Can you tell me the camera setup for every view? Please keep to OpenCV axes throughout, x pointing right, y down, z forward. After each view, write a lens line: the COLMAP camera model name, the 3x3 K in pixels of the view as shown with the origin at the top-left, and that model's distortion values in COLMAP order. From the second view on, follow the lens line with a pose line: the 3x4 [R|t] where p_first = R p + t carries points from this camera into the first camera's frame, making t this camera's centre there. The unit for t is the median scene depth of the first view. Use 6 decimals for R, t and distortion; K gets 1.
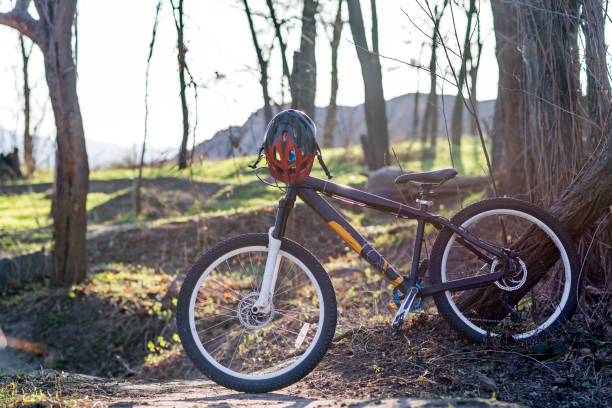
lens RADIAL K [[1462.3, 0, 306.0], [0, 1462.3, 204.0], [0, 0, 1]] dist [-0.028003, -0.406627]
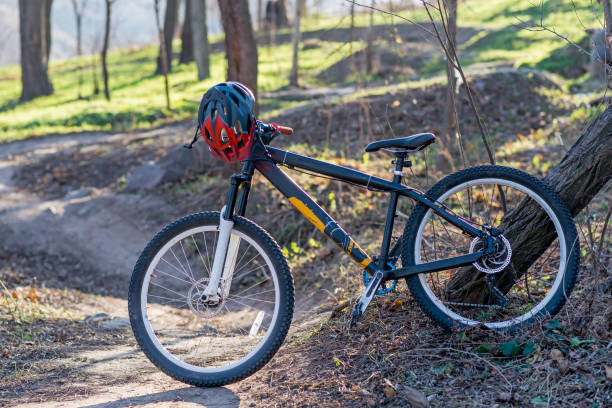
lens RADIAL K [[1462.3, 0, 306.0], [0, 1462.3, 204.0], [0, 0, 1]] dist [-0.028003, -0.406627]
pose [[0.975673, -0.008728, -0.219057, 0.220196], [0.035388, 0.992373, 0.118079, -0.088891], [0.216356, -0.122958, 0.968541, 0.122738]]
